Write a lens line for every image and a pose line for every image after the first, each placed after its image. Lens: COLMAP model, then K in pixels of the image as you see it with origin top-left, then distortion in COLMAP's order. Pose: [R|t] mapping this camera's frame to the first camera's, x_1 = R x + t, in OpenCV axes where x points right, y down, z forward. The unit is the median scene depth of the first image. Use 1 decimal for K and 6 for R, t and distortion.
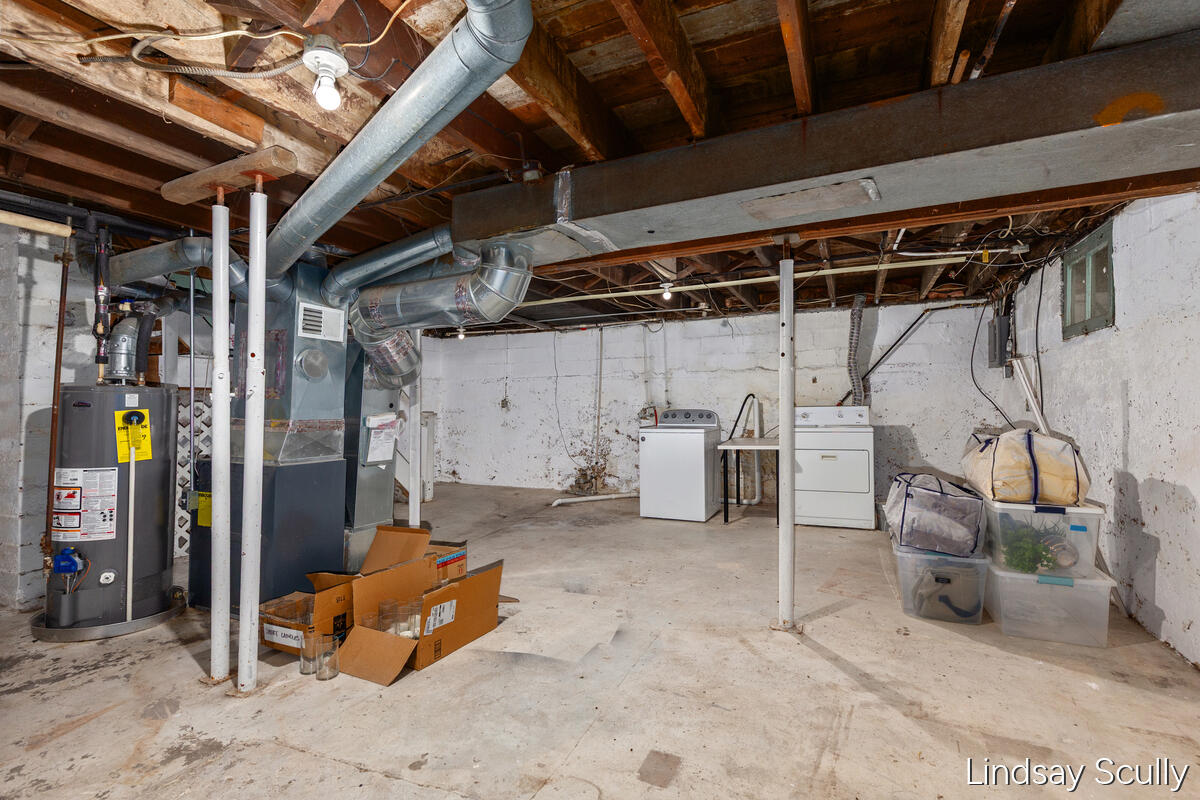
lens RADIAL K [[546.4, 0, 605.4], [0, 546.4, 400.8], [0, 0, 1]] dist [0.002156, 0.000025]
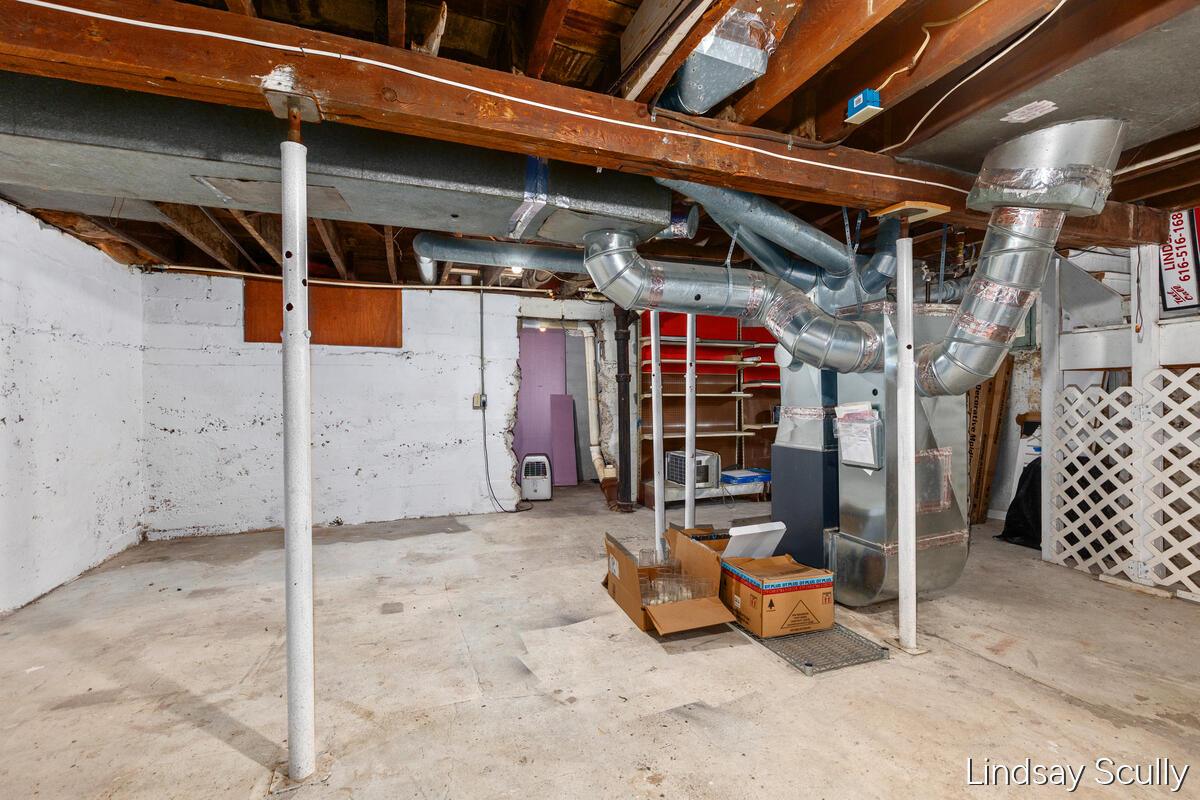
lens RADIAL K [[546.4, 0, 607.6], [0, 546.4, 395.2], [0, 0, 1]] dist [0.002156, 0.000025]
pose [[-0.702057, 0.004871, -0.712104, 0.603438], [0.014756, 0.999861, -0.007709, 0.020033], [0.711968, -0.015920, -0.702032, 1.929394]]
